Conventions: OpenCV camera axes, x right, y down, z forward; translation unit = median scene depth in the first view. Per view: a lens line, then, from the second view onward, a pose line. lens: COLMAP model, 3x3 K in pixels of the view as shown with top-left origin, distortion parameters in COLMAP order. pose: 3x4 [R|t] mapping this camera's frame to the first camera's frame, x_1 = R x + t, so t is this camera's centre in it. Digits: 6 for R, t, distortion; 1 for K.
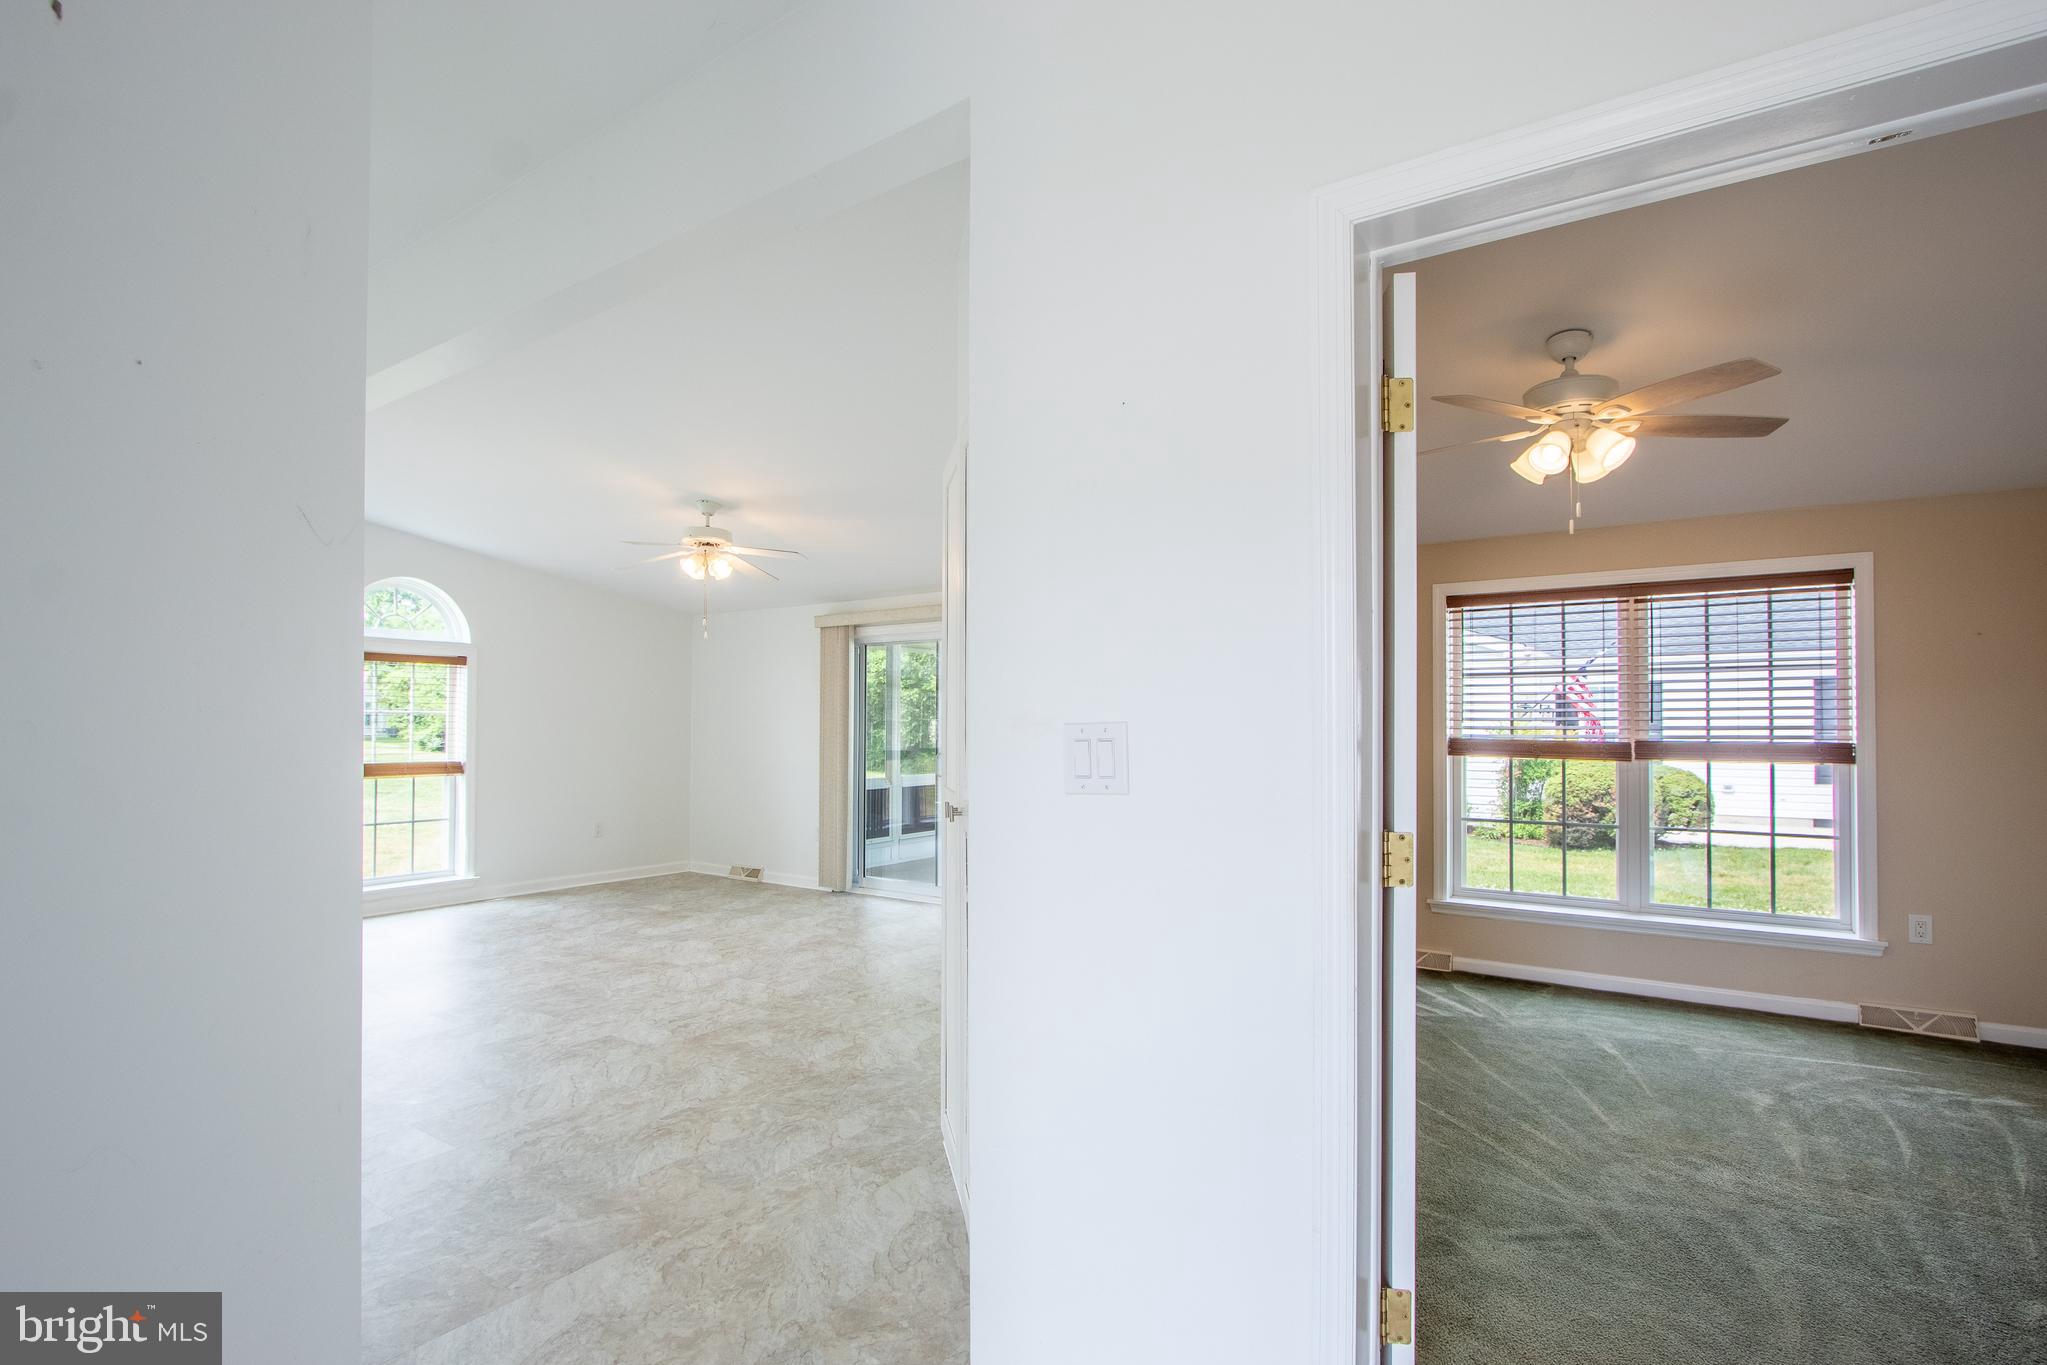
lens RADIAL K [[977.9, 0, 1011.0], [0, 977.9, 712.2], [0, 0, 1]] dist [-0.002304, 0.000760]
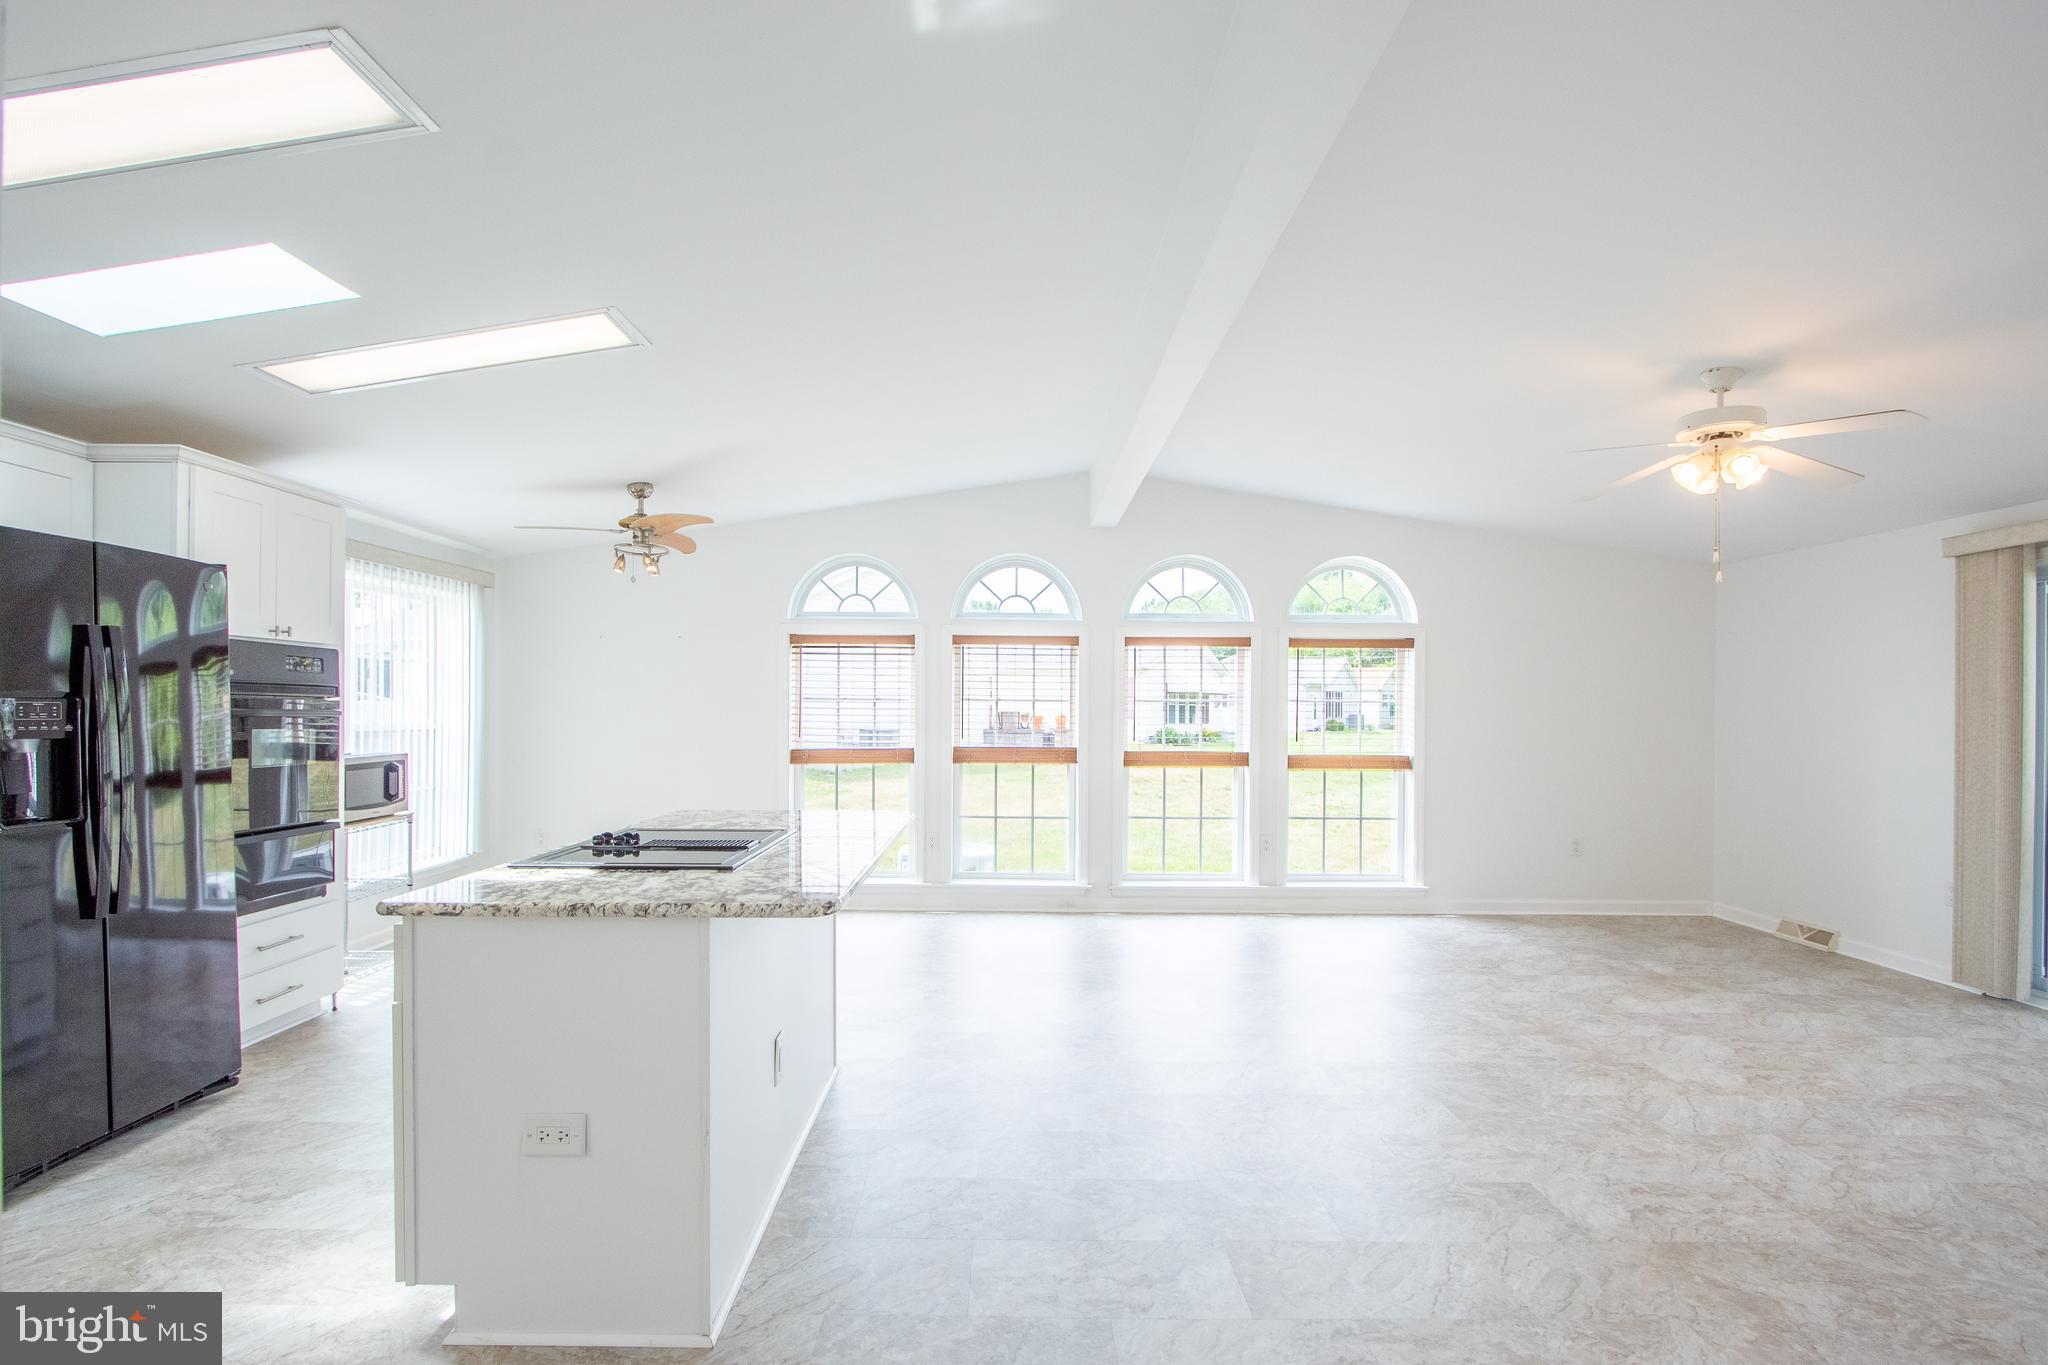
lens RADIAL K [[978.4, 0, 1011.5], [0, 978.4, 712.2], [0, 0, 1]] dist [-0.002304, 0.000760]
pose [[0.574637, 0.000956, -0.818408, -0.049849], [0.006915, 0.999958, 0.006024, 0.003365], [0.818380, -0.009121, 0.574606, 0.240276]]
